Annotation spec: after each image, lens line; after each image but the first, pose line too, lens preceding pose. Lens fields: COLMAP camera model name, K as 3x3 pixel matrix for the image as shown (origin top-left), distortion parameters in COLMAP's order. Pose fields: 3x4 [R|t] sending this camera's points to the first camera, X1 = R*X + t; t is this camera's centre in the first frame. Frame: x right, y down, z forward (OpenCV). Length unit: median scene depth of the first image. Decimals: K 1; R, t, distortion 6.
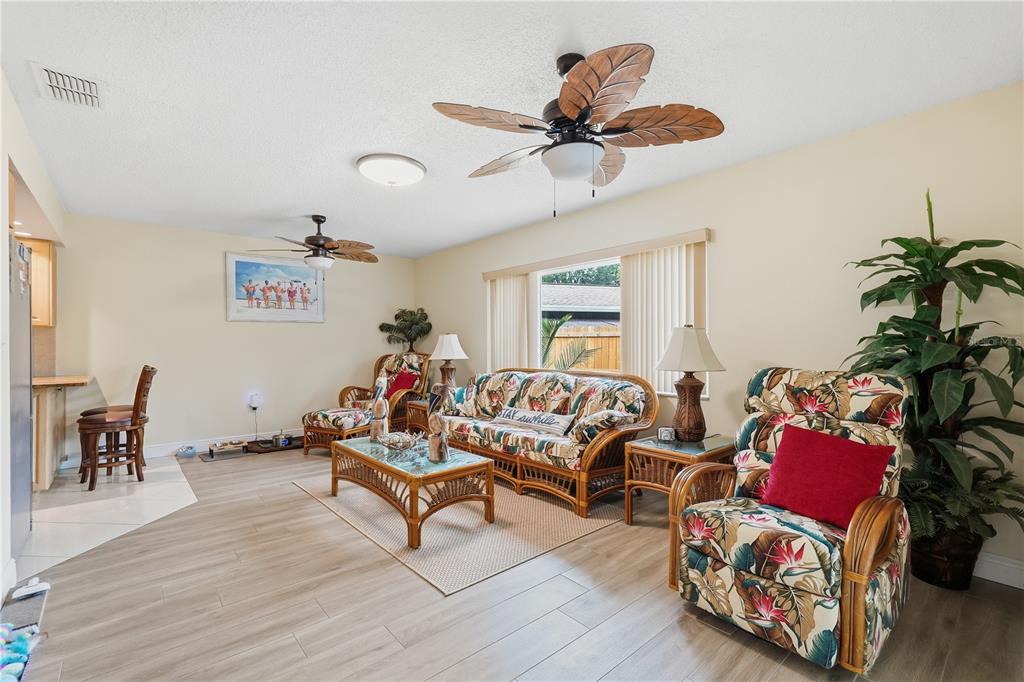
lens RADIAL K [[459.9, 0, 508.5], [0, 459.9, 342.2], [0, 0, 1]] dist [-0.018545, 0.000658]
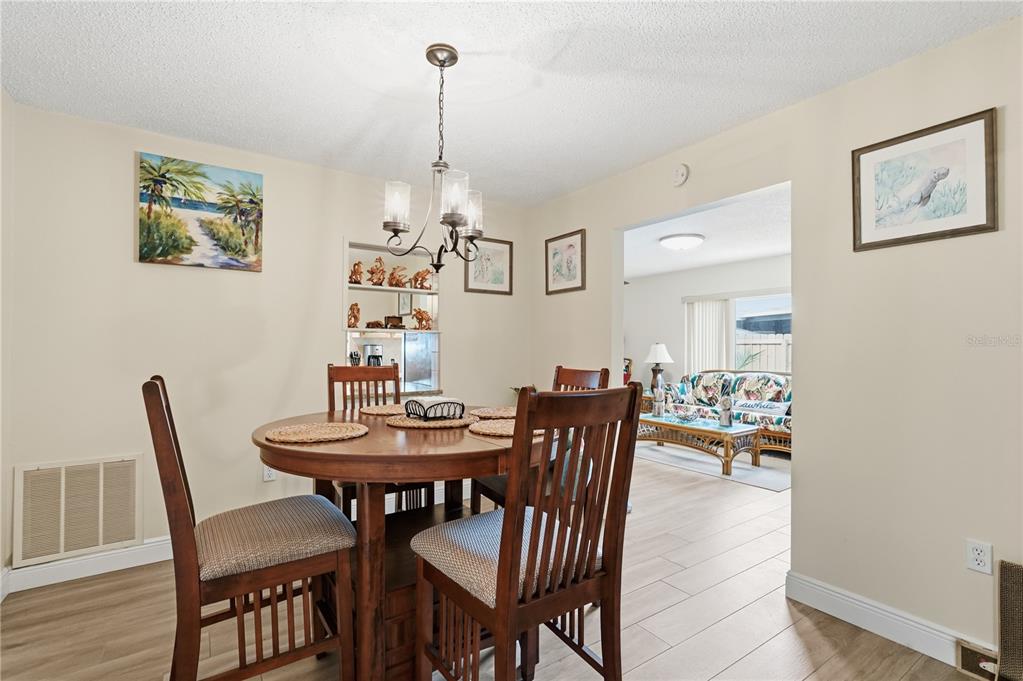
lens RADIAL K [[459.5, 0, 516.5], [0, 459.5, 343.8], [0, 0, 1]] dist [-0.018545, 0.000658]
pose [[0.992600, 0.005793, -0.121295, -0.472942], [-0.006422, 0.999968, -0.004790, -0.010910], [0.121264, 0.005533, 0.992605, -0.461323]]
